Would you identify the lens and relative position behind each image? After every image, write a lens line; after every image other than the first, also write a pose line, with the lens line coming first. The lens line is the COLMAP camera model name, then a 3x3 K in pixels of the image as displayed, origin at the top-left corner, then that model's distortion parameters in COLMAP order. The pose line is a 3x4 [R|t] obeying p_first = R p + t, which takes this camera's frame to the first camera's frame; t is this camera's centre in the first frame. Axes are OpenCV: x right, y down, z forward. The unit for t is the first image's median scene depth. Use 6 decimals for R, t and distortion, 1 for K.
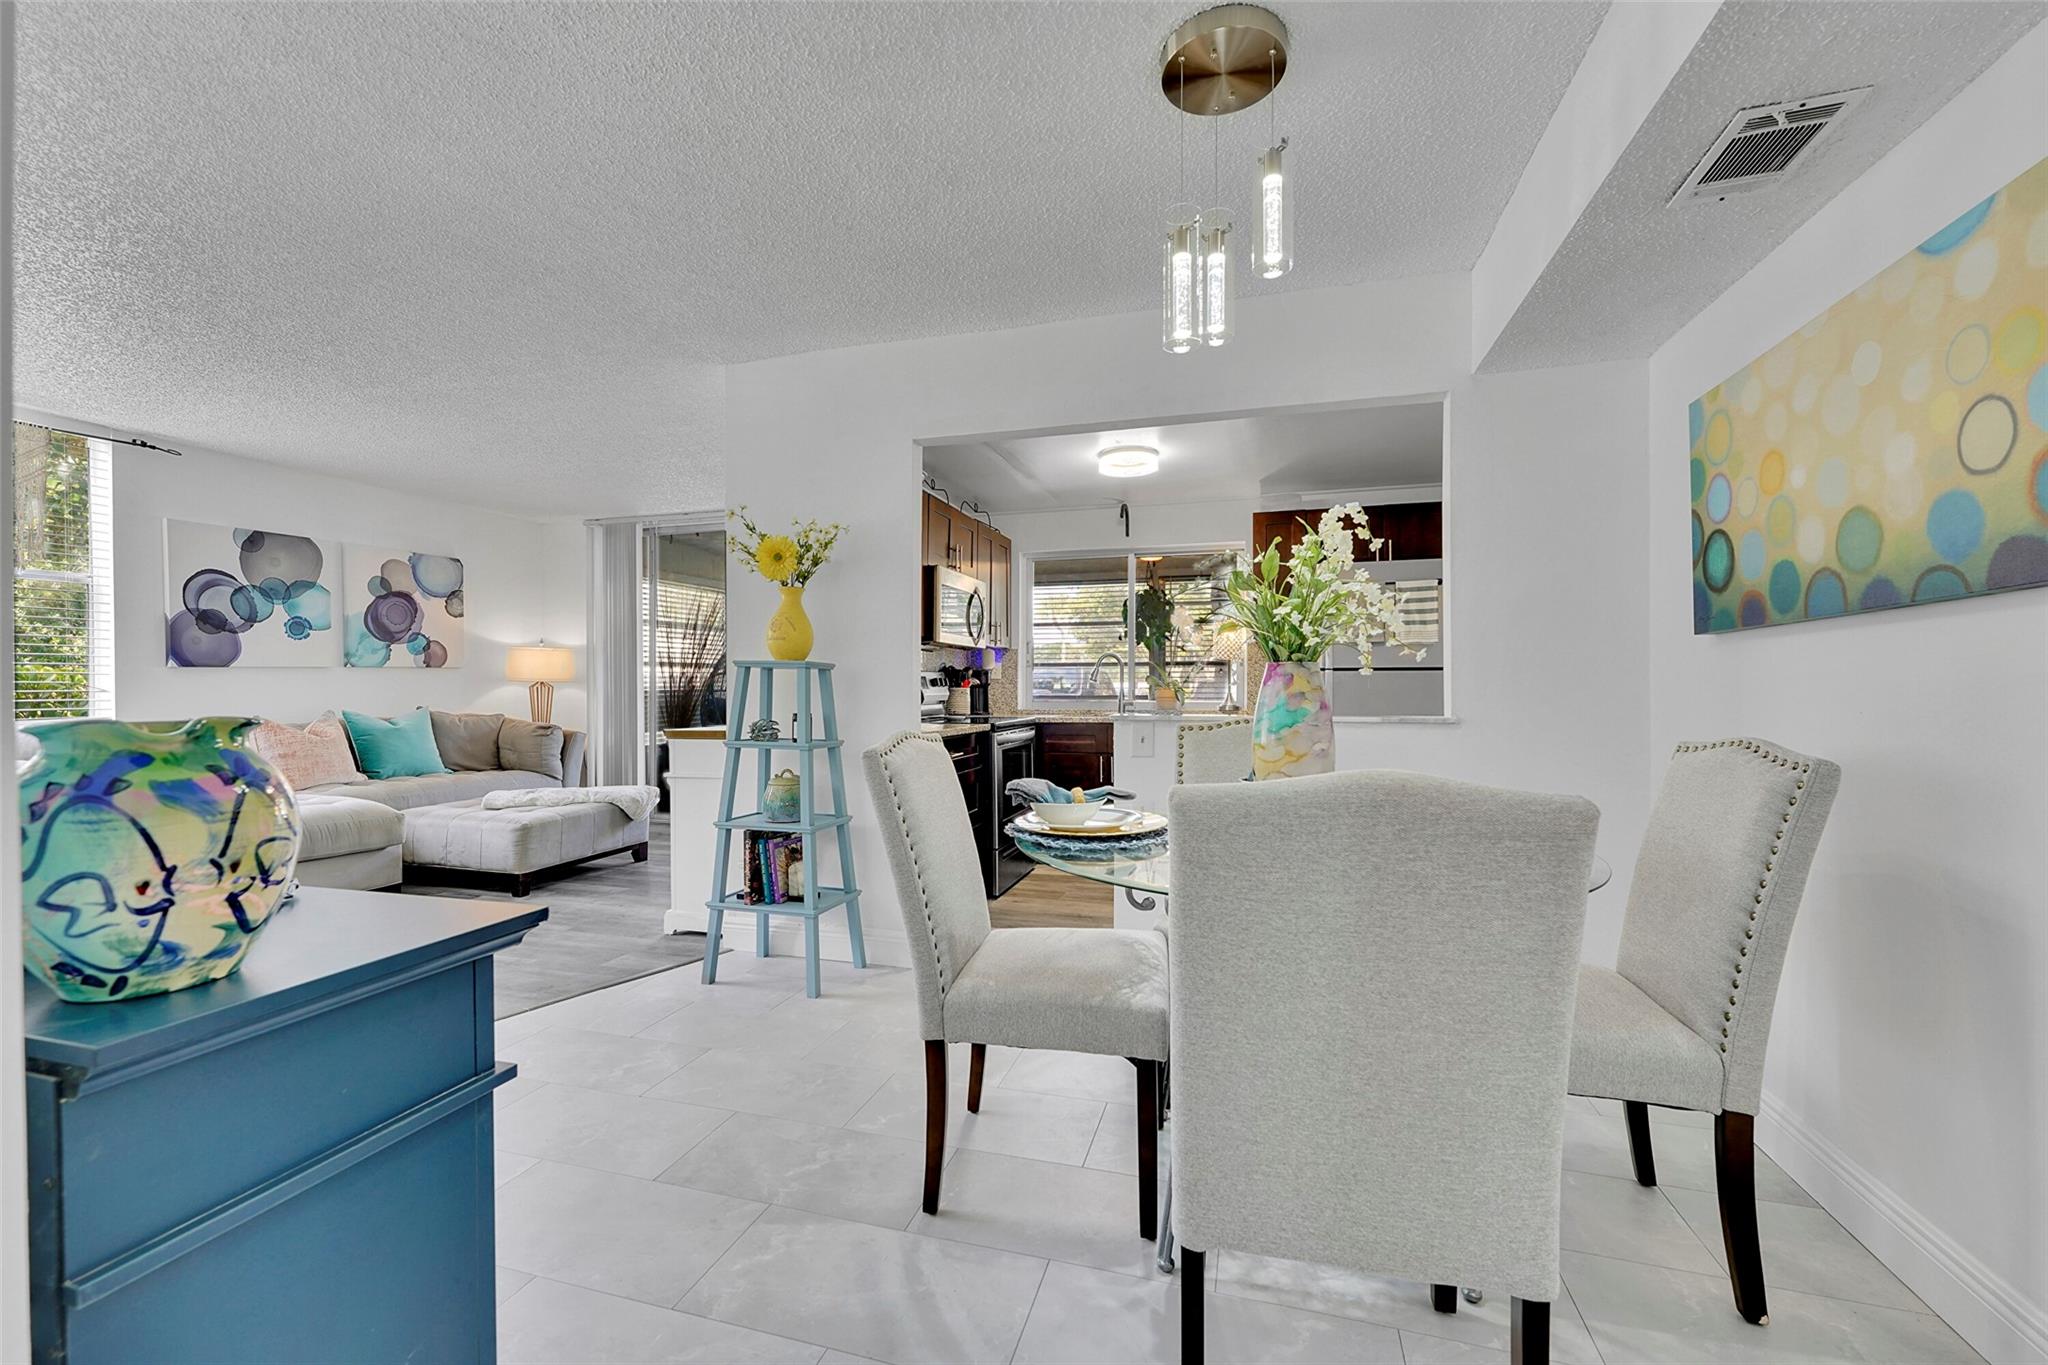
lens RADIAL K [[820.6, 0, 1018.9], [0, 820.6, 689.2], [0, 0, 1]] dist [-0.002389, -0.000082]
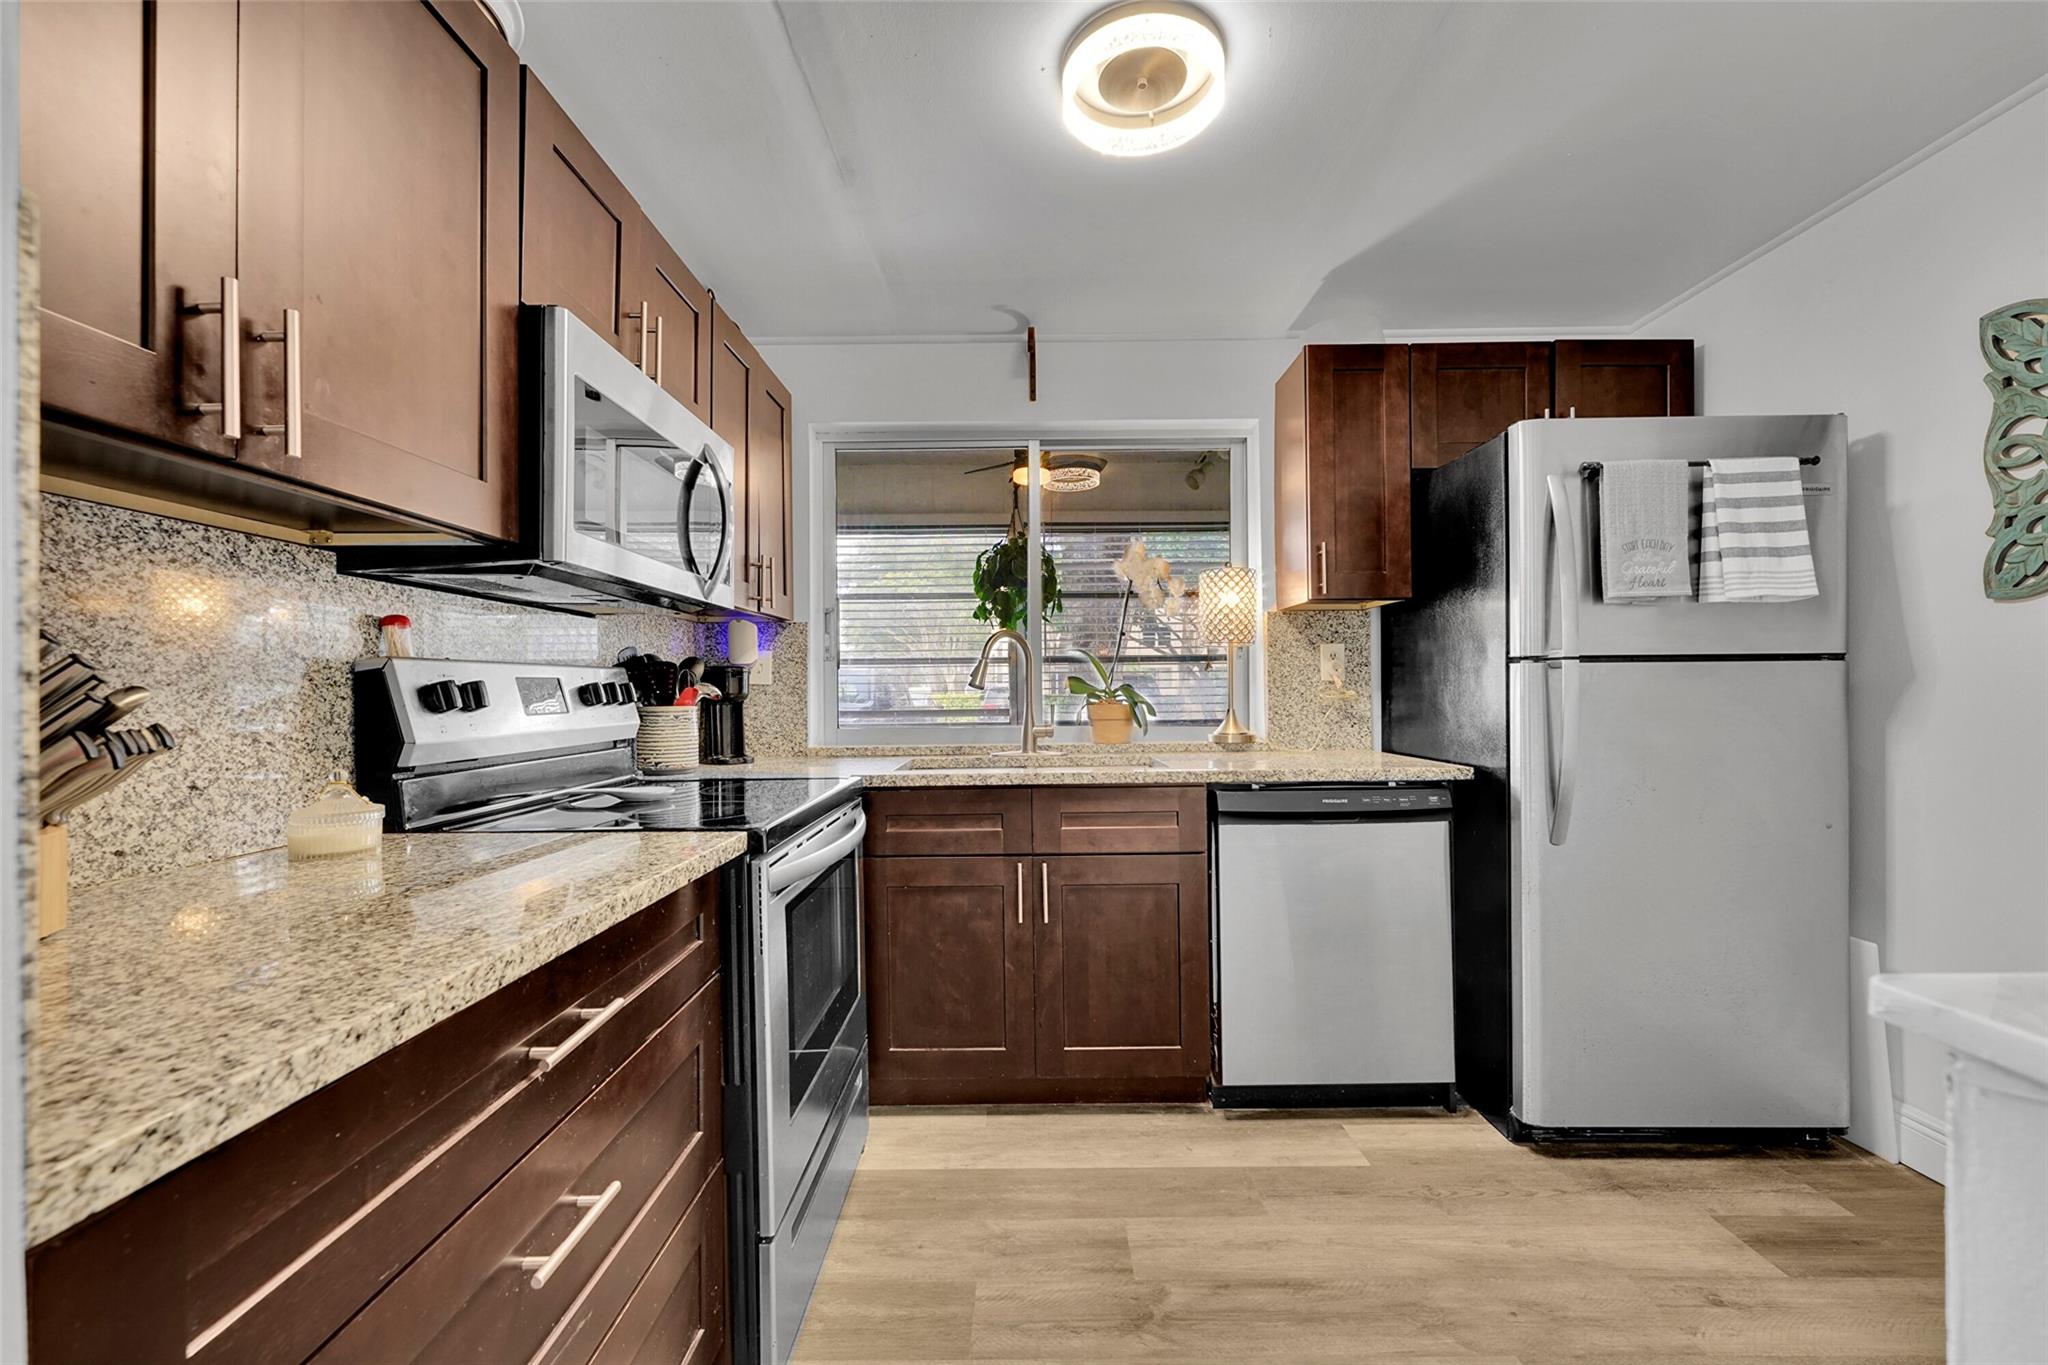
lens RADIAL K [[820.6, 0, 1024.1], [0, 820.6, 685.0], [0, 0, 1]] dist [-0.002389, -0.000082]
pose [[0.958933, -0.005231, 0.283586, -0.018442], [0.008717, 0.999901, -0.011032, -0.006552], [-0.283500, 0.013051, 0.958883, 0.574818]]
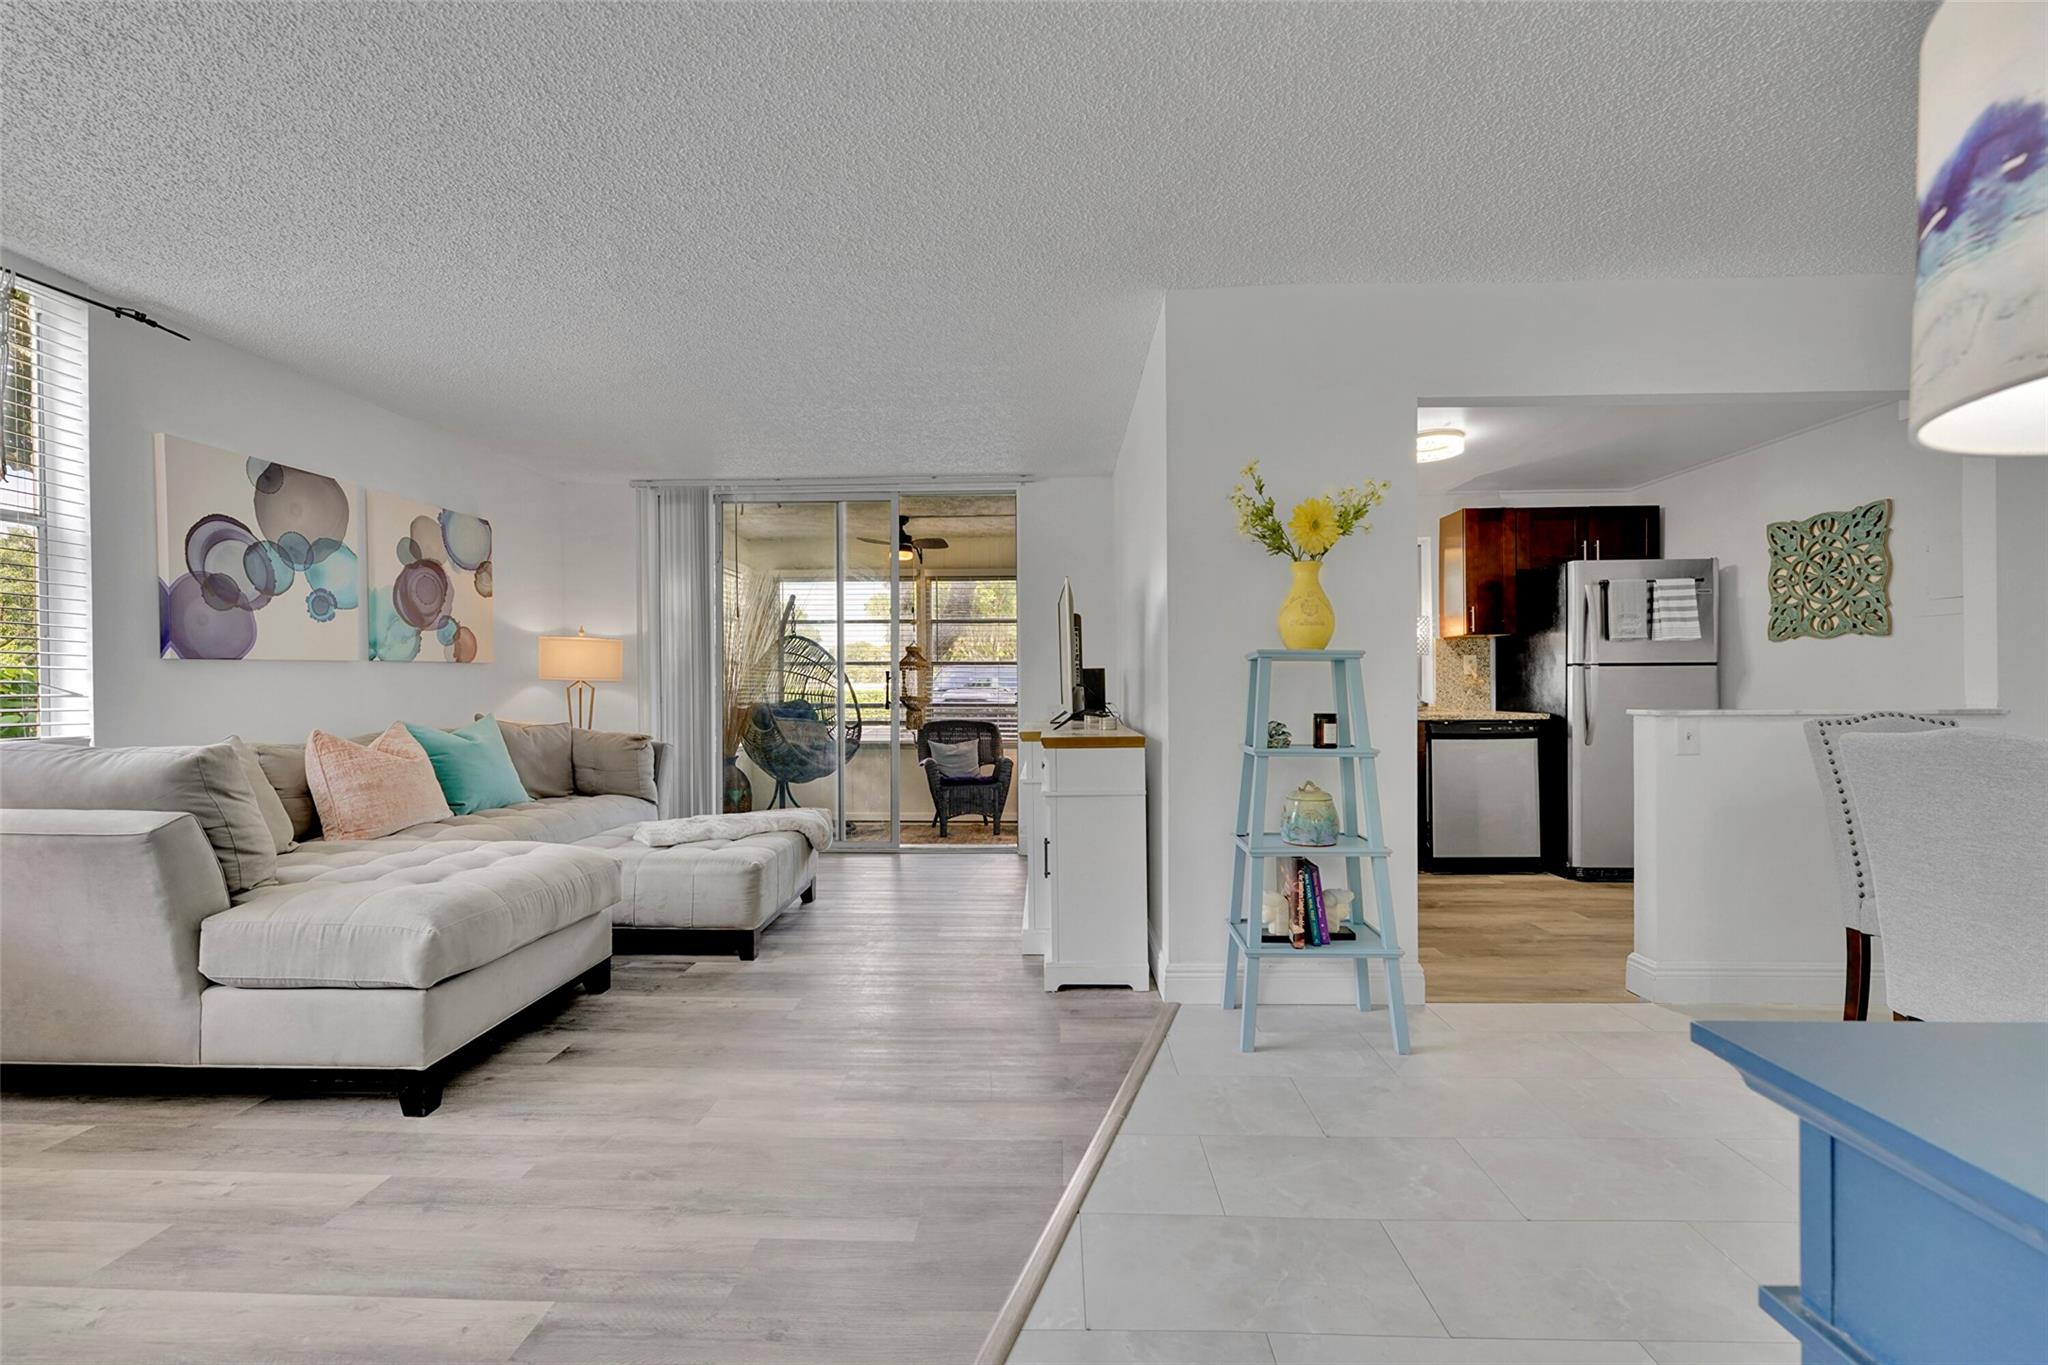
lens RADIAL K [[820.6, 0, 1021.2], [0, 820.6, 686.2], [0, 0, 1]] dist [-0.002389, -0.000082]
pose [[0.967408, -0.005470, 0.253163, -0.488965], [0.006614, 0.999971, -0.003669, 0.001763], [-0.253135, 0.005223, 0.967417, 0.169588]]
